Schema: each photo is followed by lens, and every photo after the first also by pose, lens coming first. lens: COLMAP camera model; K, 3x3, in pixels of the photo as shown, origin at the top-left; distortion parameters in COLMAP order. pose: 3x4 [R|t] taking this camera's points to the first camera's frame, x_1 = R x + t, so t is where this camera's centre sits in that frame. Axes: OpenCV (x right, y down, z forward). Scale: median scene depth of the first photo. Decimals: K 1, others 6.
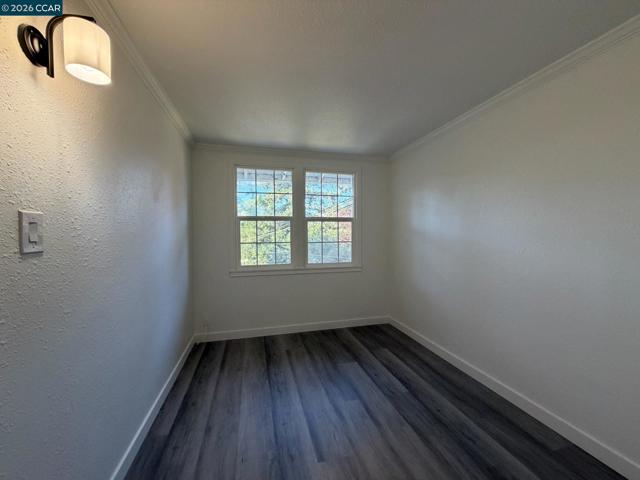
lens RADIAL K [[256.8, 0, 318.0], [0, 256.8, 239.7], [0, 0, 1]] dist [-0.000668, 0.000576]
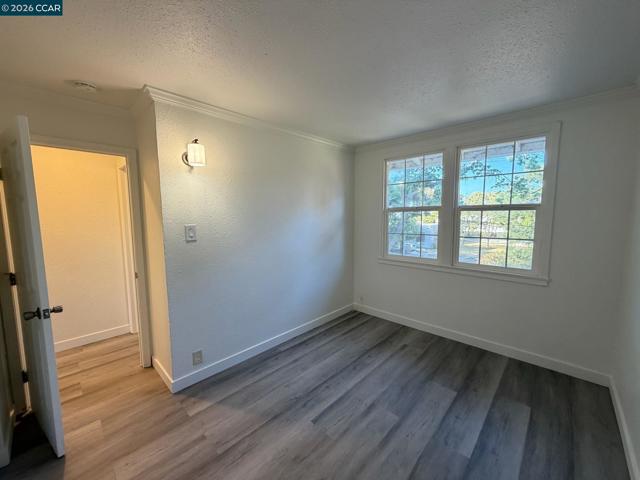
lens RADIAL K [[256.8, 0, 318.0], [0, 256.8, 239.7], [0, 0, 1]] dist [-0.000668, 0.000576]
pose [[0.528061, 0.086519, -0.844788, 0.583056], [-0.011348, 0.995427, 0.094853, -0.073035], [0.849131, -0.040501, 0.526628, 0.241759]]
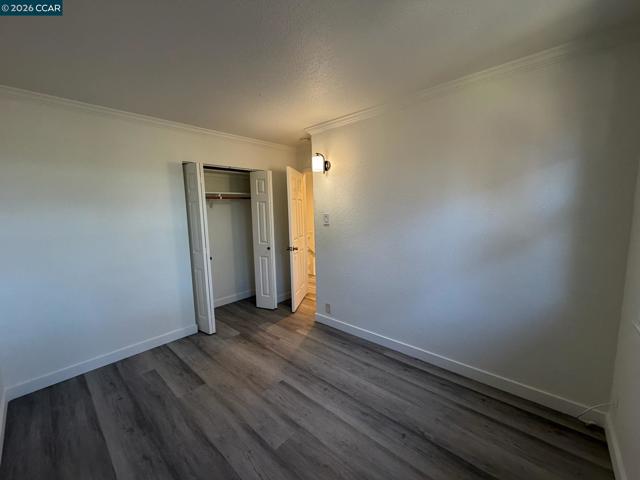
lens RADIAL K [[256.8, 0, 318.0], [0, 256.8, 239.7], [0, 0, 1]] dist [-0.000668, 0.000576]
pose [[-0.834441, 0.092758, -0.543235, 0.330253], [0.019707, 0.990125, 0.138793, -0.081473], [0.550745, 0.105109, -0.828029, 1.324981]]
